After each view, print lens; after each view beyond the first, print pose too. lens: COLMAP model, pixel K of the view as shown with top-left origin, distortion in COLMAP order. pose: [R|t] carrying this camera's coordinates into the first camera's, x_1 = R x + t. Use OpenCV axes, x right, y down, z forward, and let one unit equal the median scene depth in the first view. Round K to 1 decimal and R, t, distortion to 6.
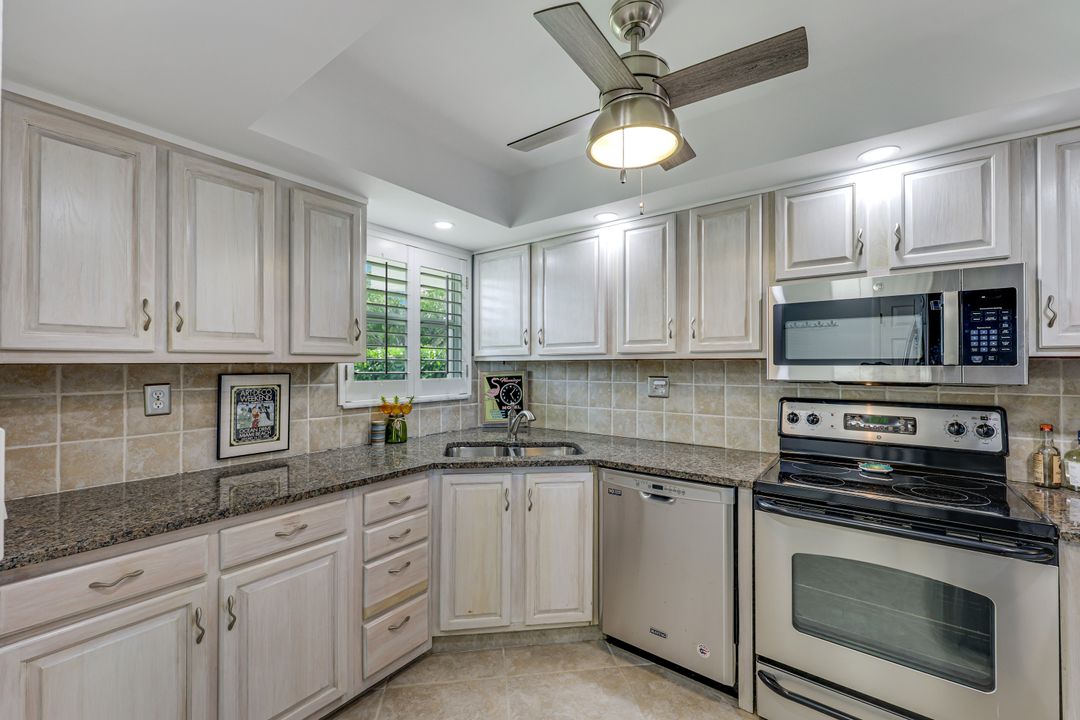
lens RADIAL K [[434.0, 0, 539.4], [0, 434.0, 360.1], [0, 0, 1]] dist [-0.000836, -0.000779]
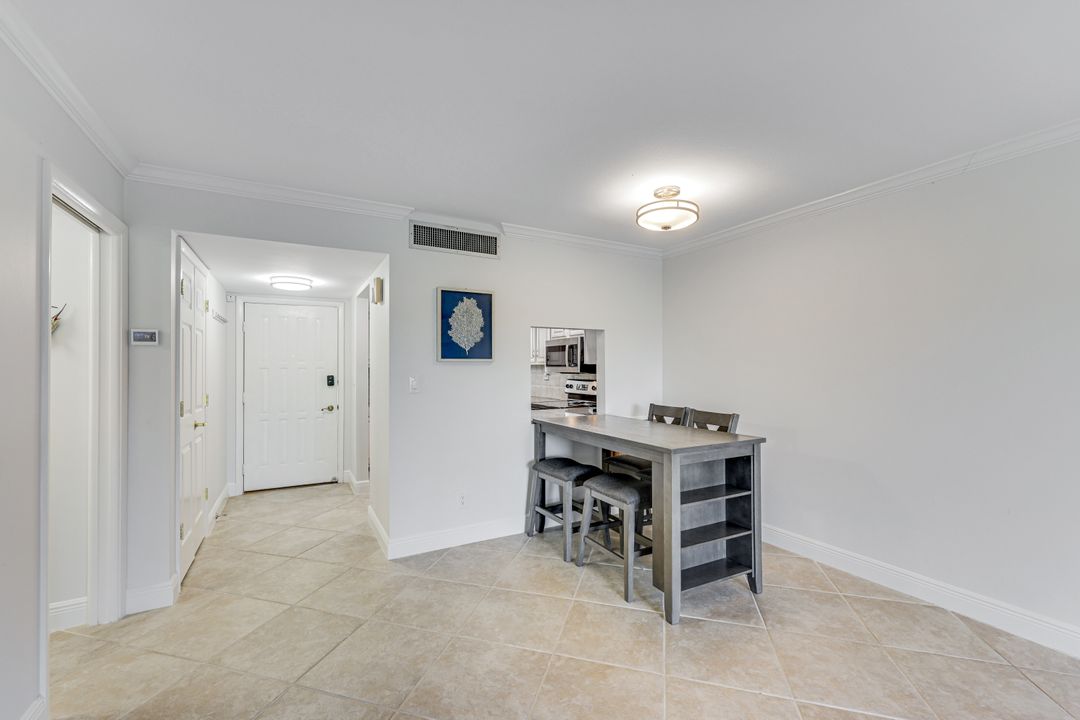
lens RADIAL K [[434.0, 0, 530.9], [0, 434.0, 361.8], [0, 0, 1]] dist [-0.000836, -0.000779]
pose [[0.914471, -0.011514, -0.404489, 1.811309], [0.010704, 0.999934, -0.004263, -0.013465], [0.404511, -0.000431, 0.914533, -1.925720]]
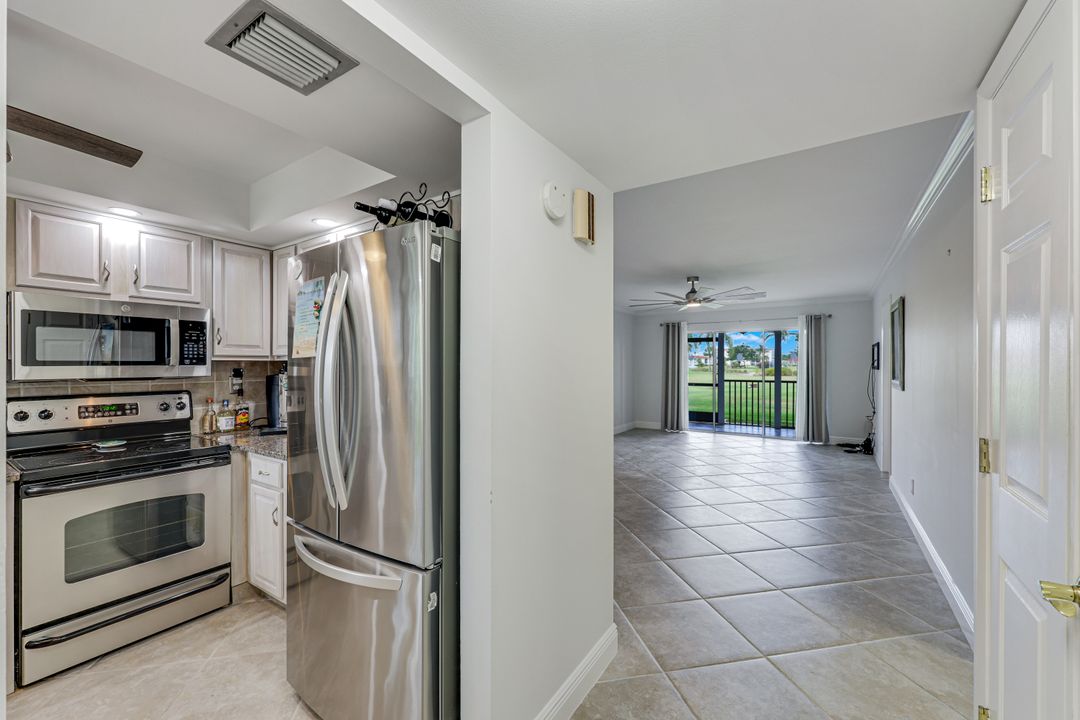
lens RADIAL K [[434.0, 0, 535.0], [0, 434.0, 363.3], [0, 0, 1]] dist [-0.000836, -0.000779]
pose [[-0.057615, -0.000646, 0.998339, -0.655663], [-0.008901, 0.999960, 0.000134, -0.007054], [-0.998299, -0.008879, -0.057619, -0.219393]]
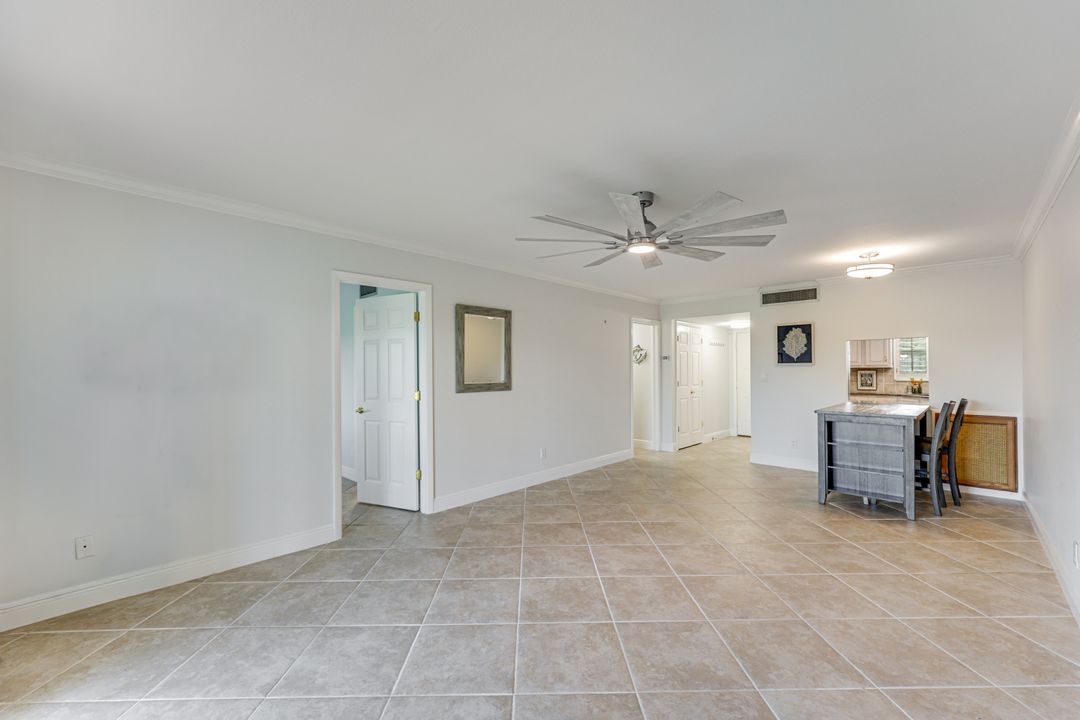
lens RADIAL K [[434.0, 0, 539.0], [0, 434.0, 364.7], [0, 0, 1]] dist [-0.000836, -0.000779]
pose [[-0.102037, -0.009898, -0.994731, 4.296860], [0.010566, 0.999883, -0.011033, -0.009834], [0.994725, -0.011636, -0.101920, -1.912357]]
